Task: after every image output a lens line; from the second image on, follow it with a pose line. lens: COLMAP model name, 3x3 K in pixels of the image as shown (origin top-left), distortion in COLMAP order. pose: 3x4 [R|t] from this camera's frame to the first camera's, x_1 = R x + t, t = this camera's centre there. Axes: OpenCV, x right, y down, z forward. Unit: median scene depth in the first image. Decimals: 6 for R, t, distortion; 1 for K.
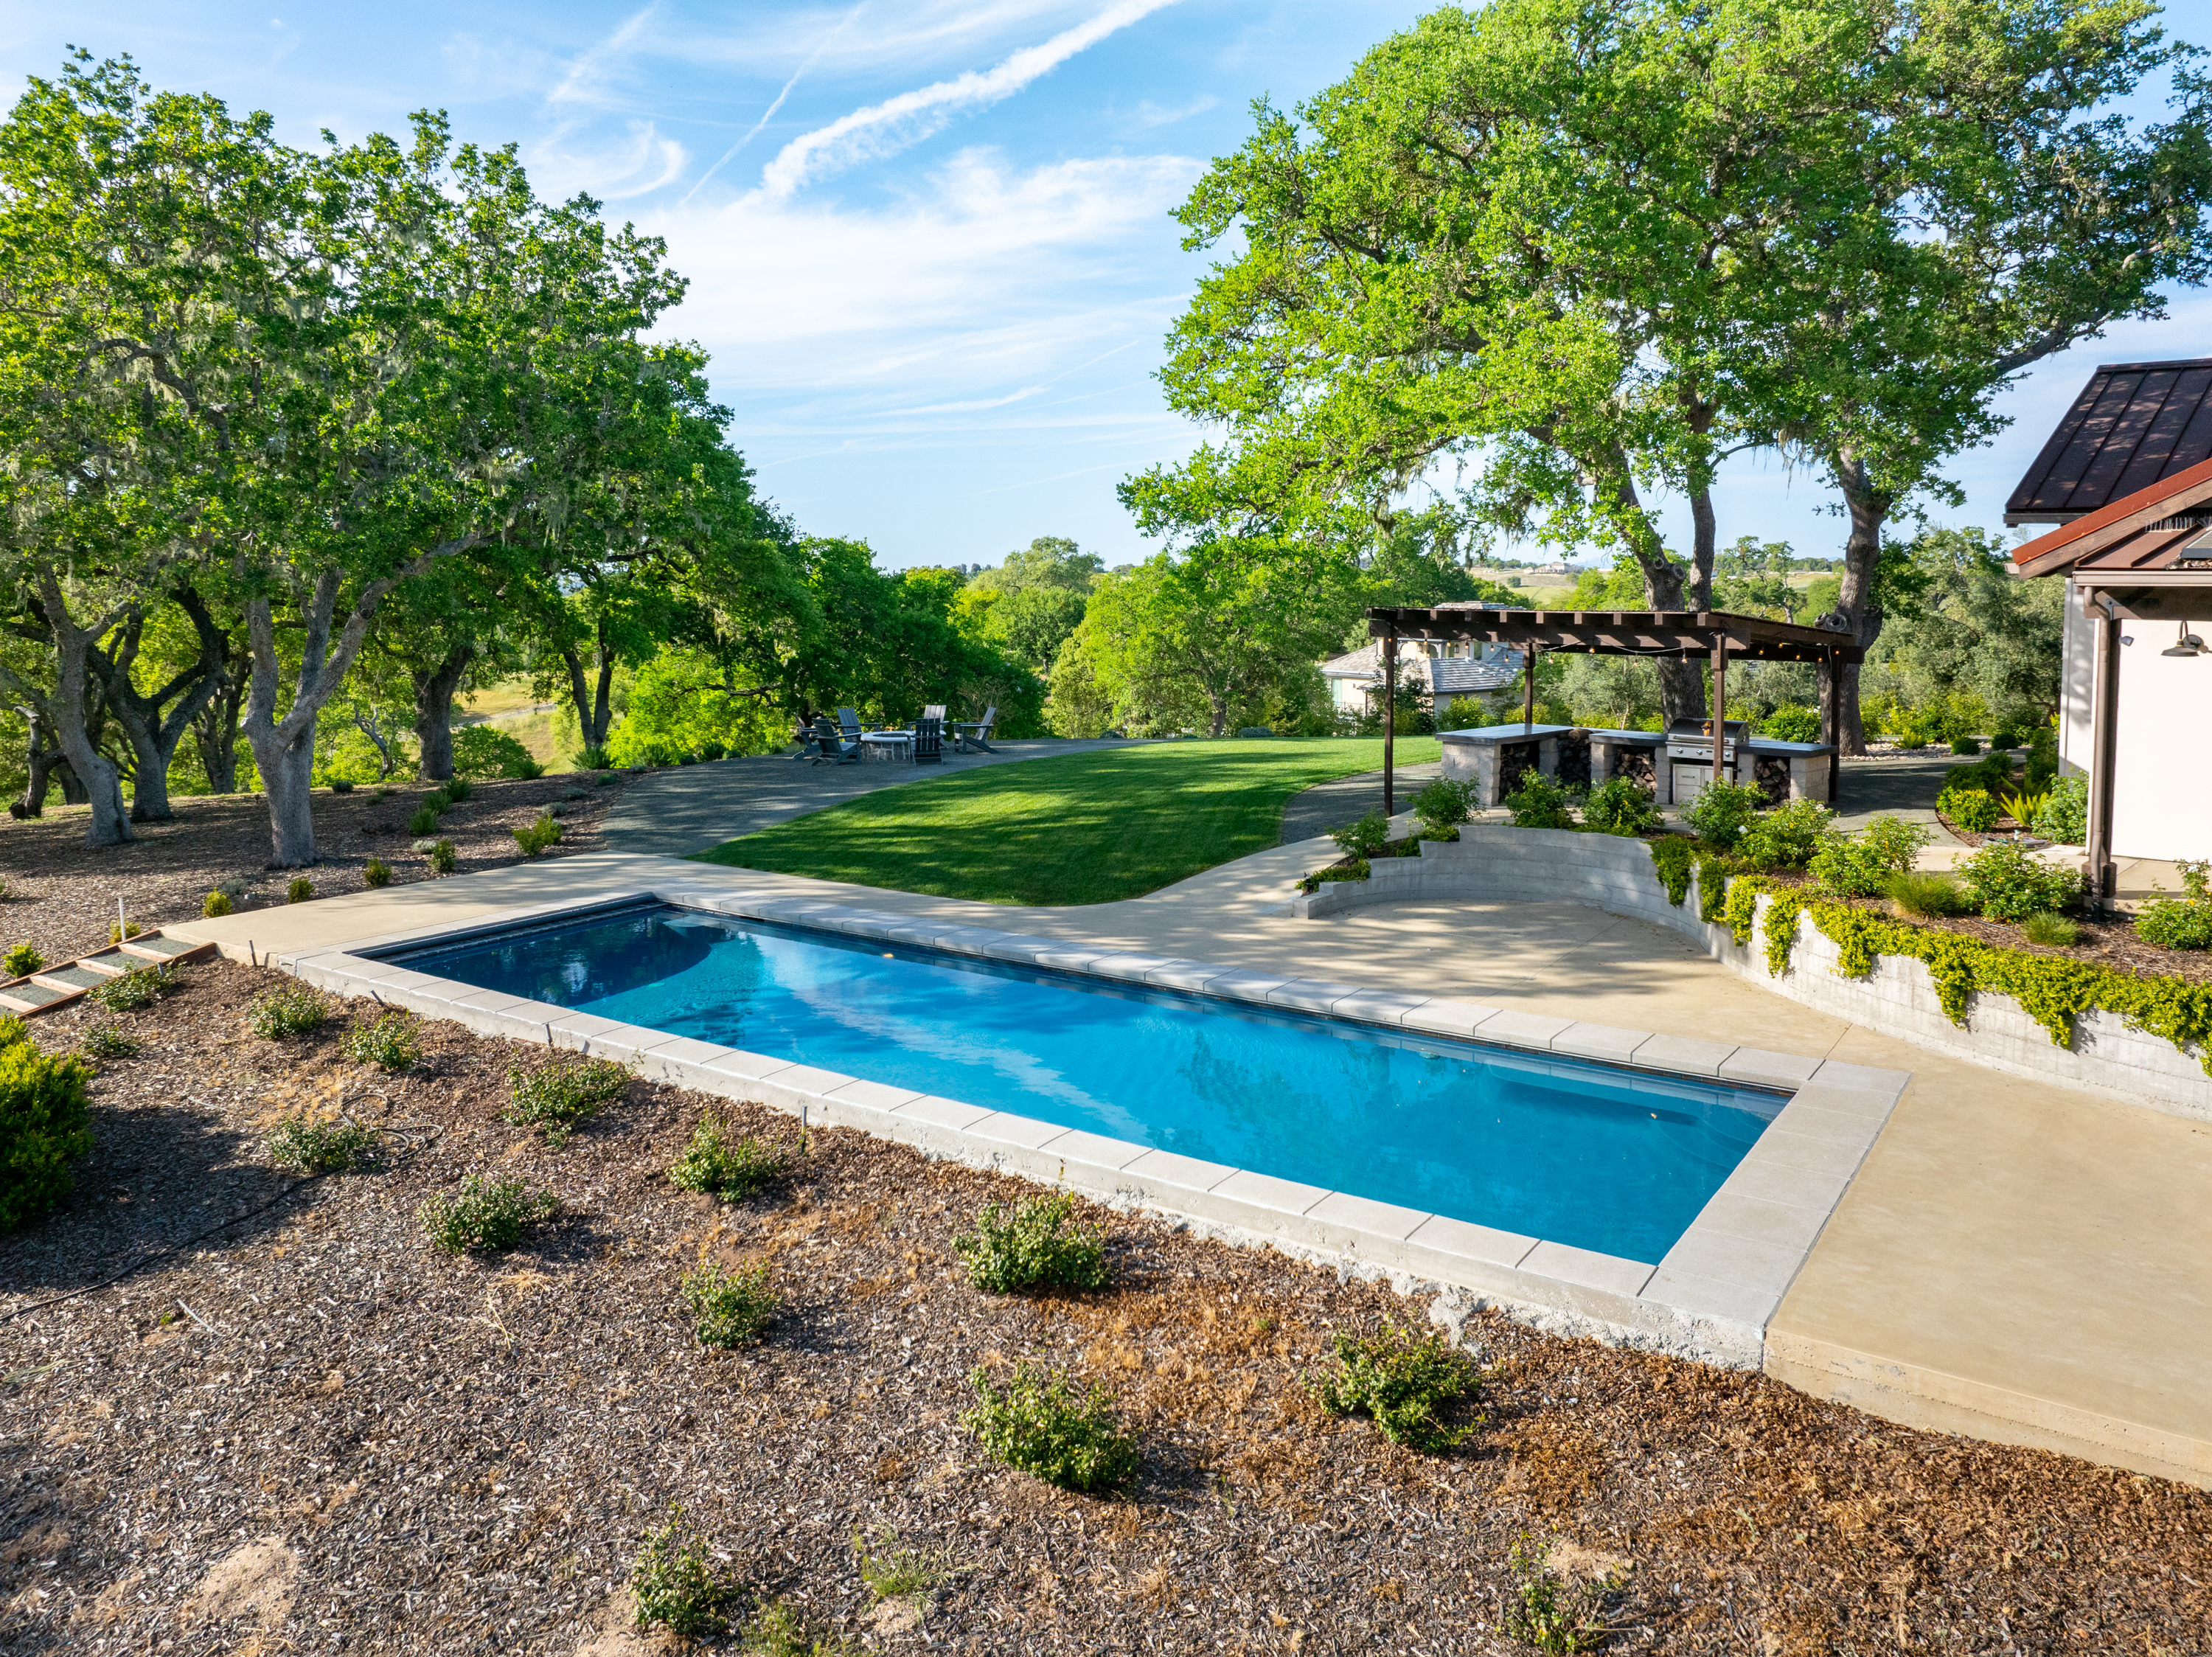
lens RADIAL K [[1546.5, 0, 1102.1], [0, 1546.5, 755.4], [0, 0, 1]] dist [-0.040481, 0.001692]
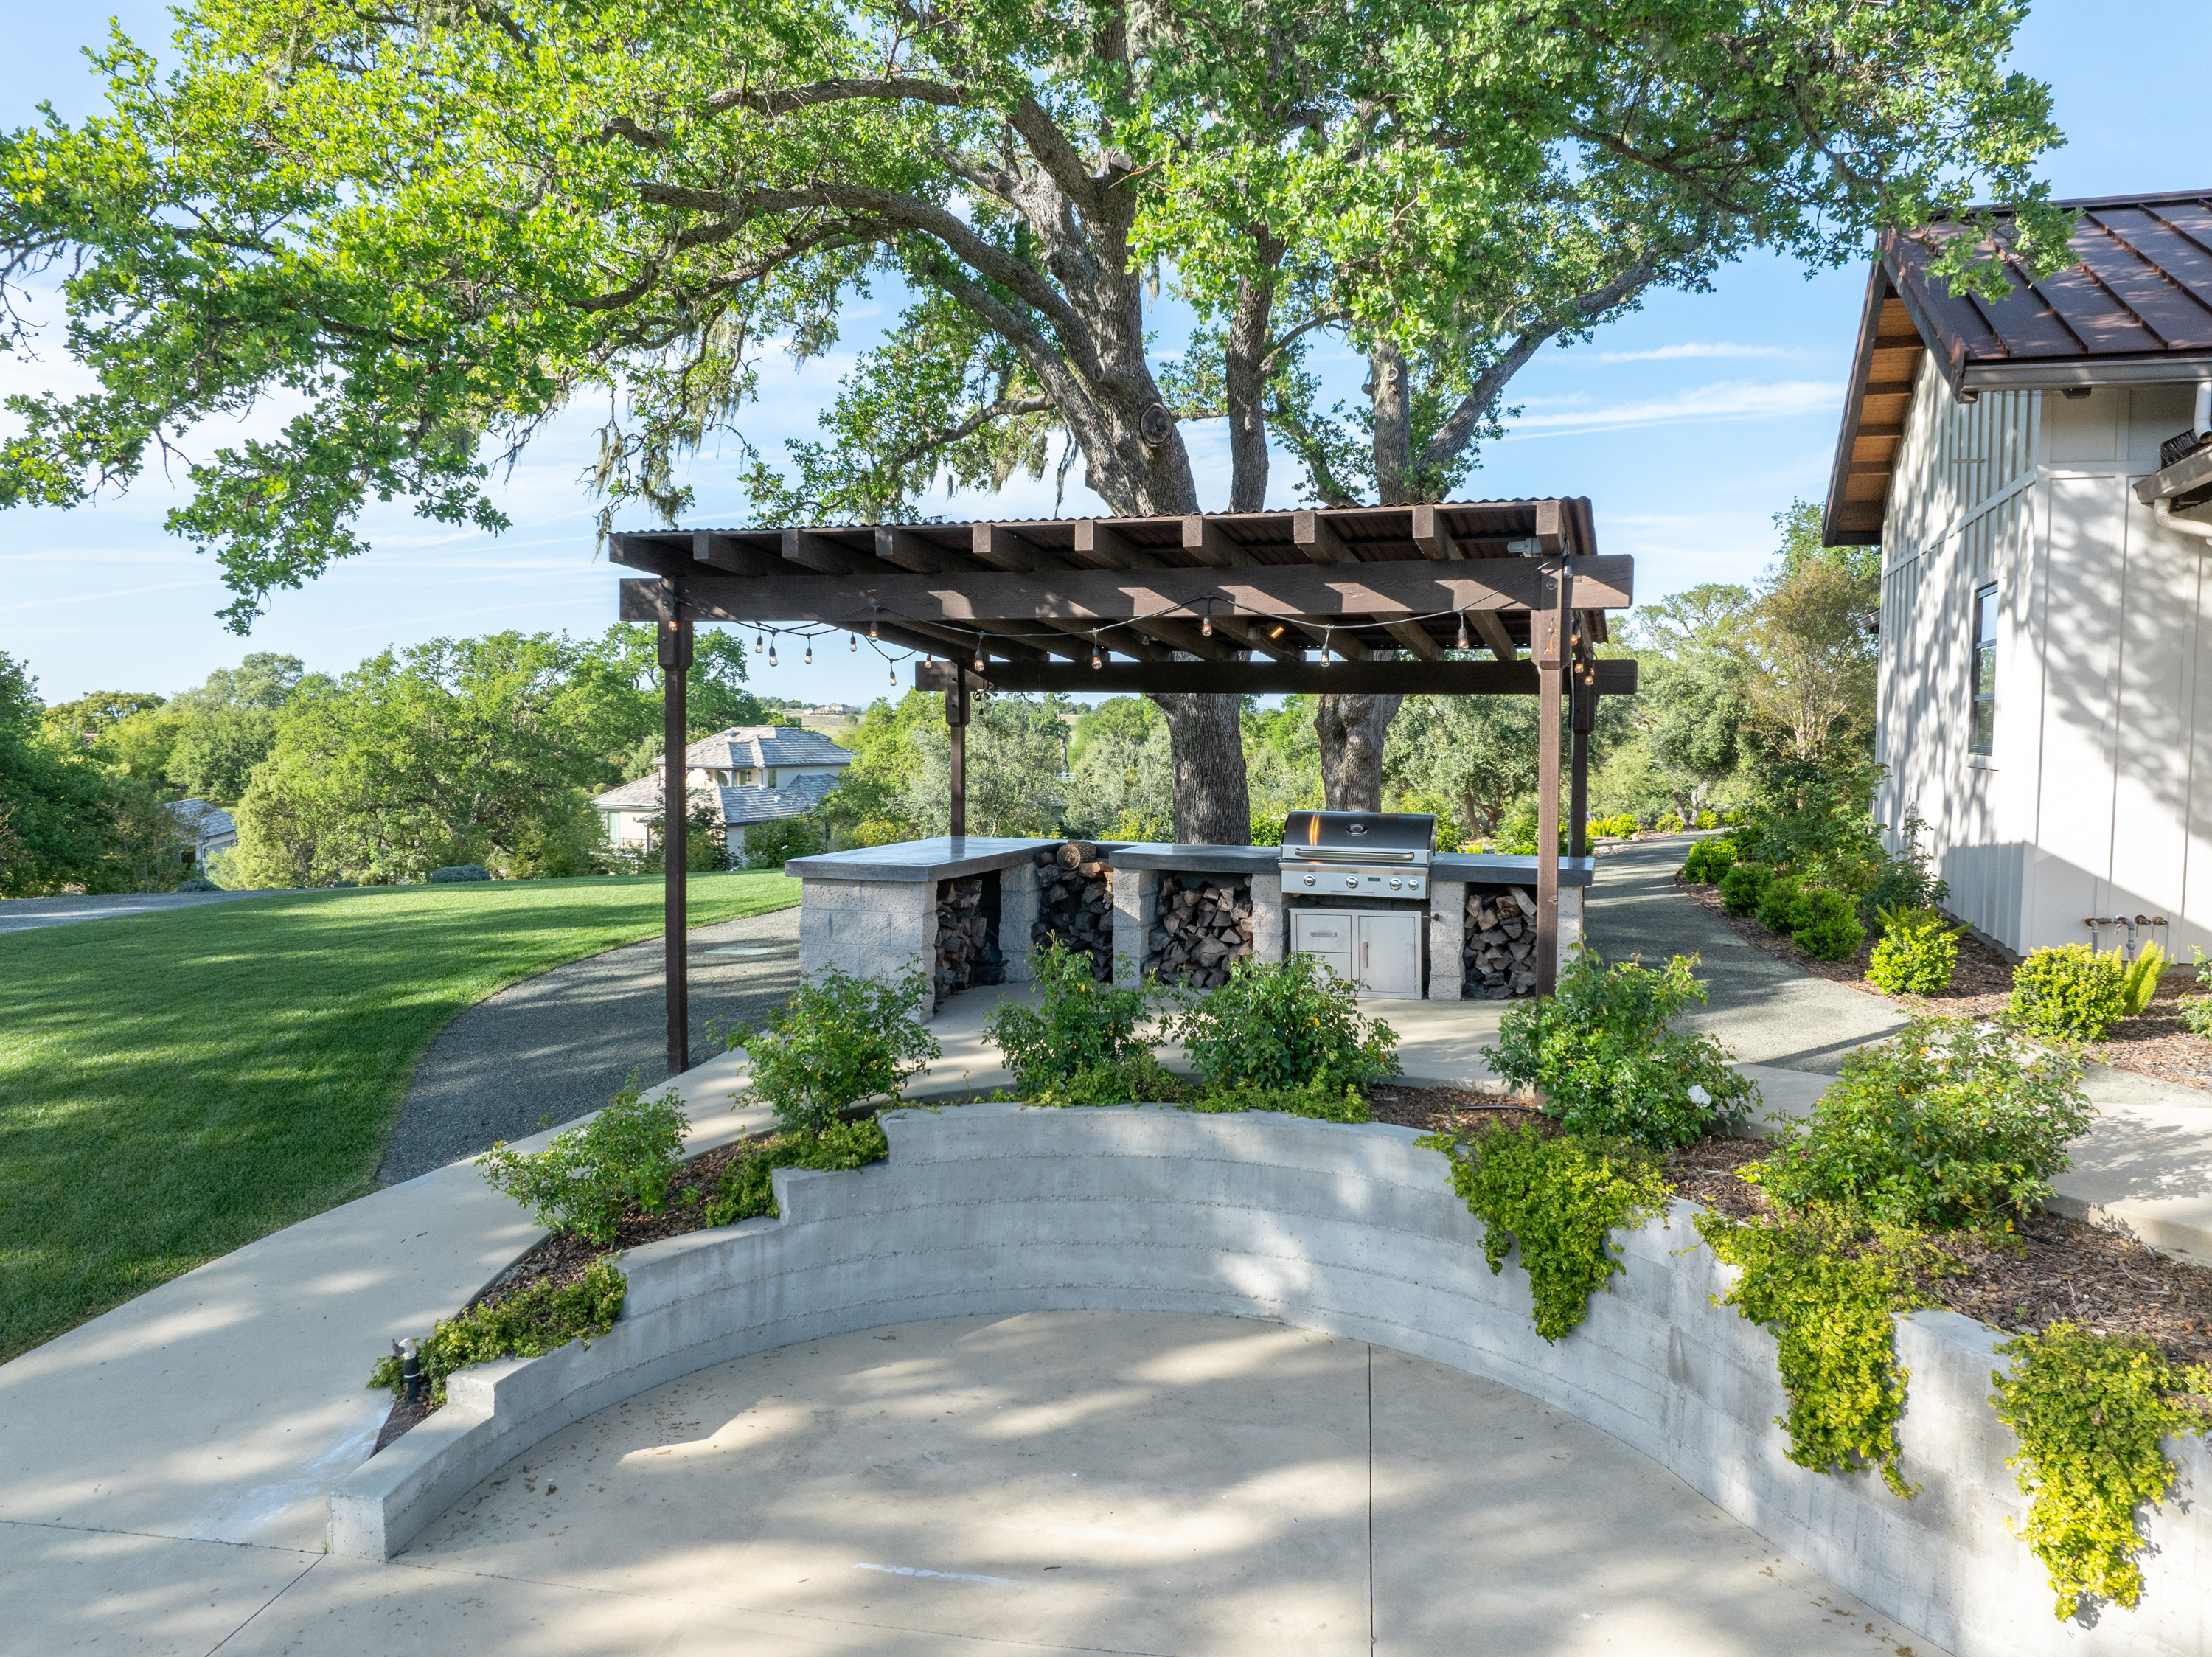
lens RADIAL K [[1546.5, 0, 1104.8], [0, 1546.5, 771.3], [0, 0, 1]] dist [-0.040481, 0.001692]
pose [[0.897698, -0.004699, 0.440586, 0.183695], [0.039088, 0.996850, -0.069011, -0.009801], [-0.438874, 0.079173, 0.895054, 0.988421]]
